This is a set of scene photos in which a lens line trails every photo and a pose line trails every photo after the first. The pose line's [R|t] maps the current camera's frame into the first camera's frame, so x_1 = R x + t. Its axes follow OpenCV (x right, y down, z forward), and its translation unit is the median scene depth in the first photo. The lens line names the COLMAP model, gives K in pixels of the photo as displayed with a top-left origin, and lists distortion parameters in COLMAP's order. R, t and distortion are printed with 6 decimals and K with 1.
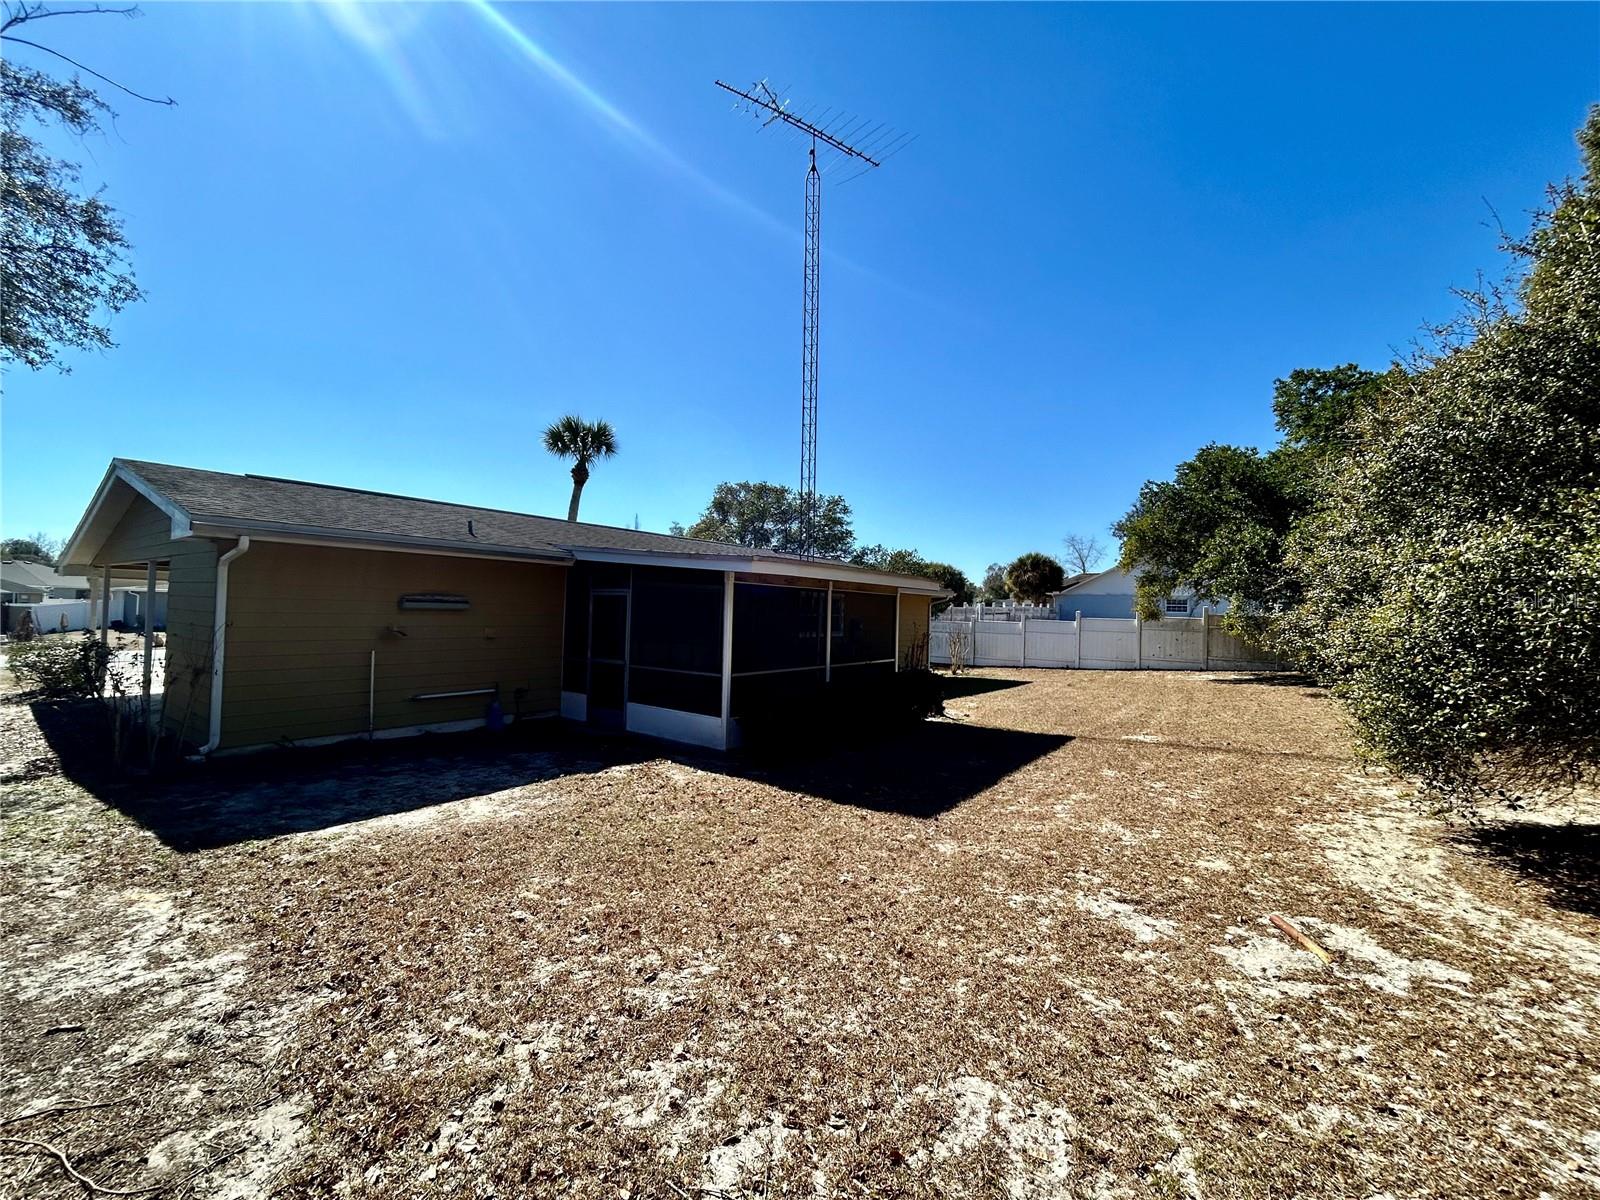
lens RADIAL K [[649.9, 0, 798.0], [0, 649.9, 594.2], [0, 0, 1]] dist [-0.002288, 0.001170]
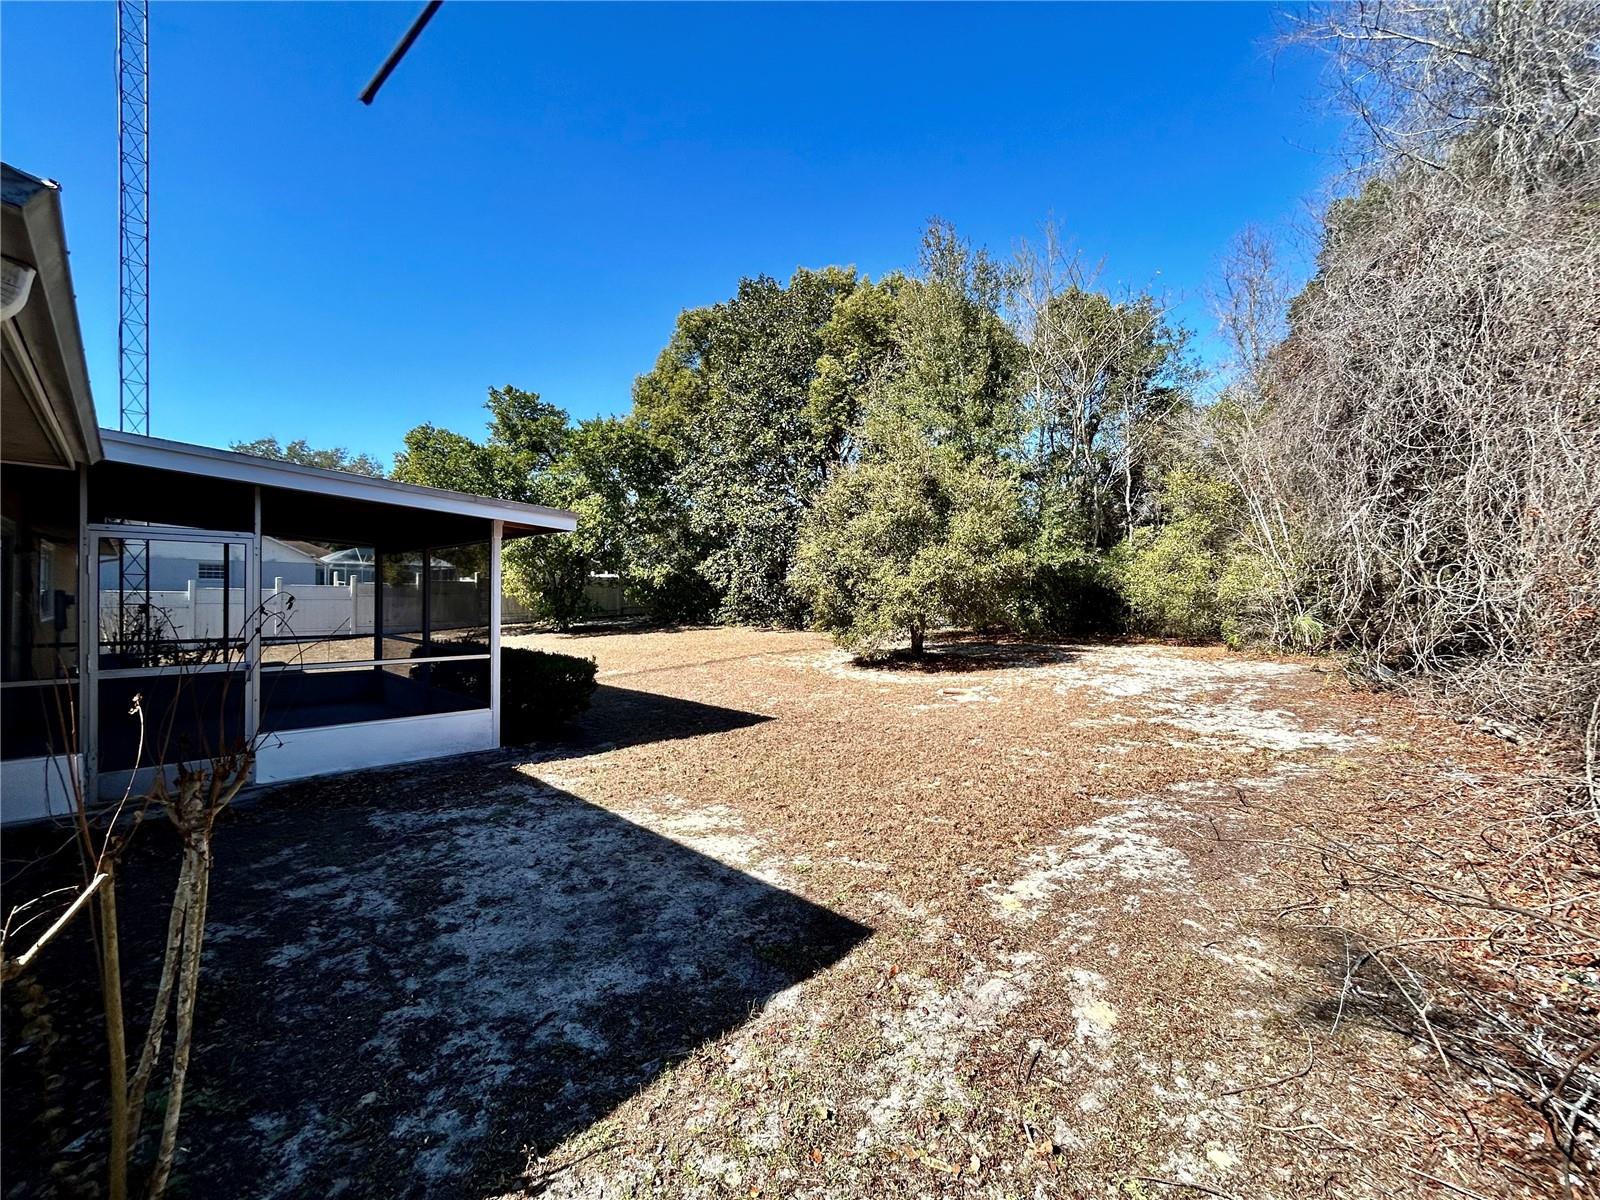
lens RADIAL K [[649.9, 0, 799.7], [0, 649.9, 593.5], [0, 0, 1]] dist [-0.002288, 0.001170]
pose [[0.134532, -0.021237, 0.990682, -0.754257], [-0.027169, 0.999315, 0.025111, 0.018894], [-0.990537, -0.030294, 0.133863, 0.470586]]
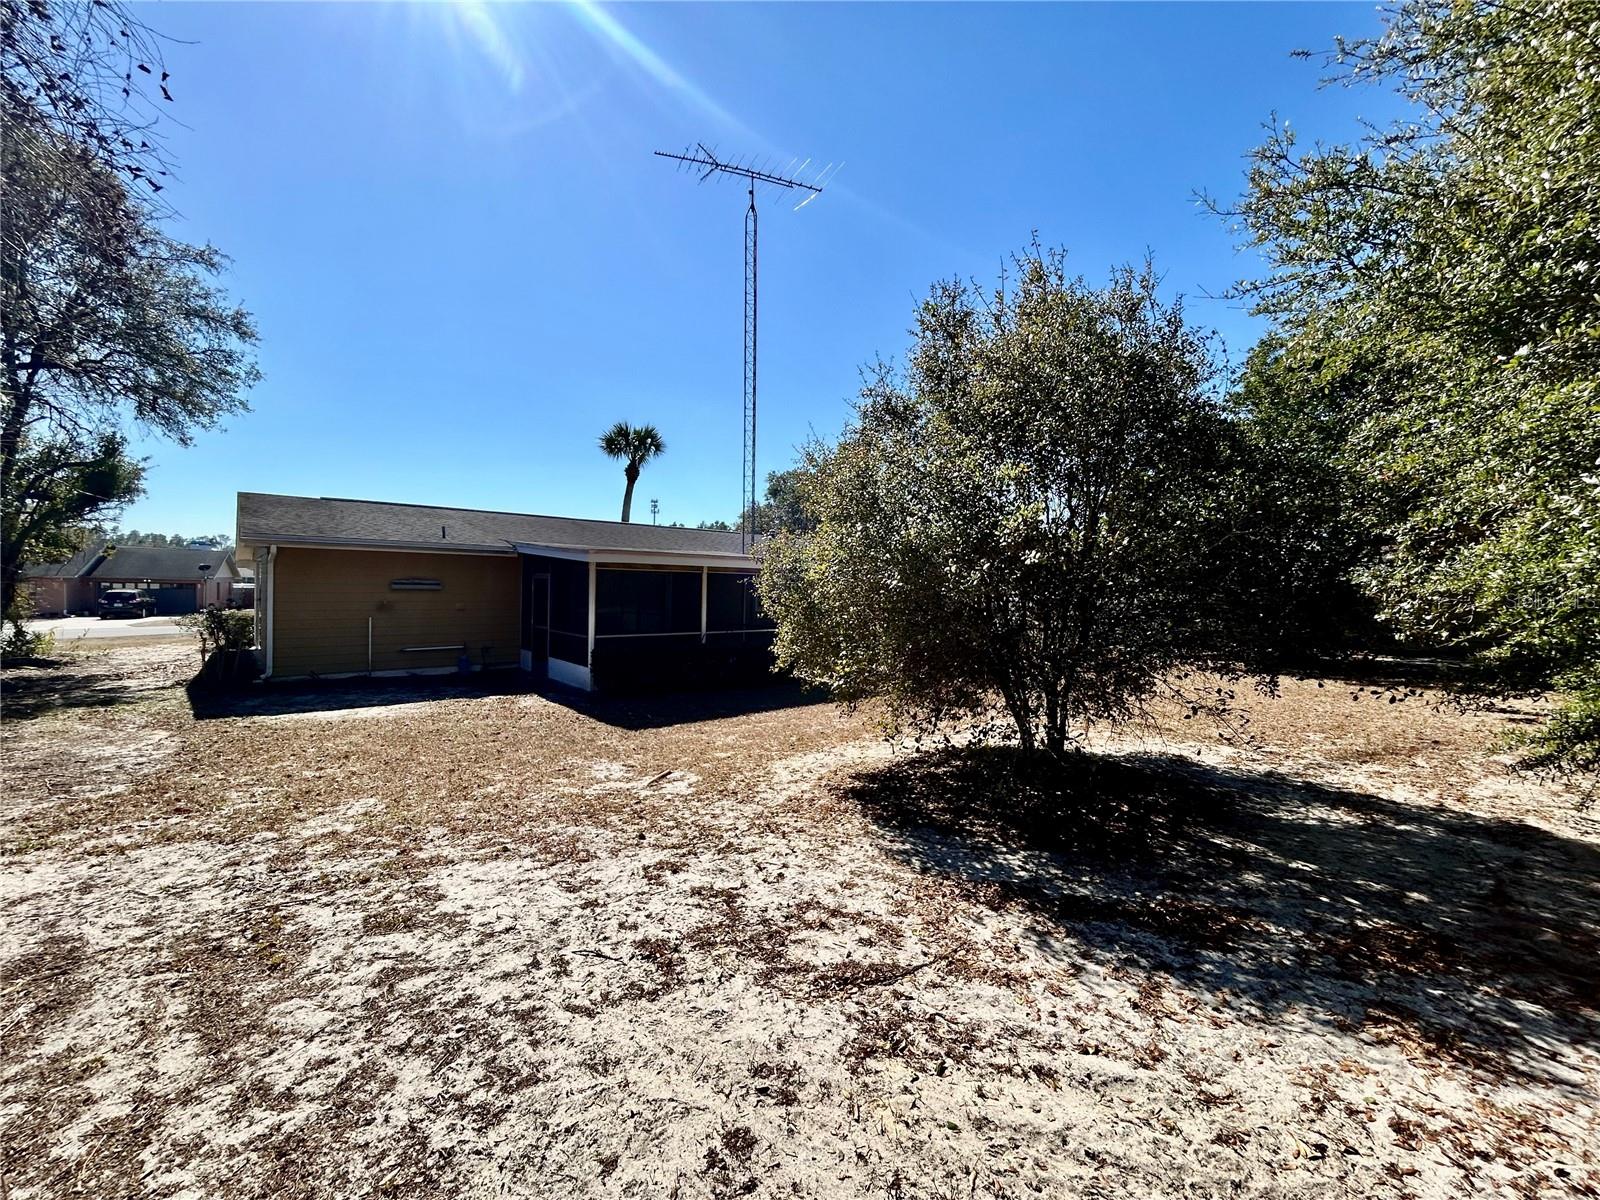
lens RADIAL K [[649.9, 0, 802.4], [0, 649.9, 595.7], [0, 0, 1]] dist [-0.002288, 0.001170]
pose [[0.976890, -0.003463, -0.213717, 0.539534], [0.011413, 0.999288, 0.035974, -0.004737], [0.213440, -0.037582, 0.976233, -0.208200]]
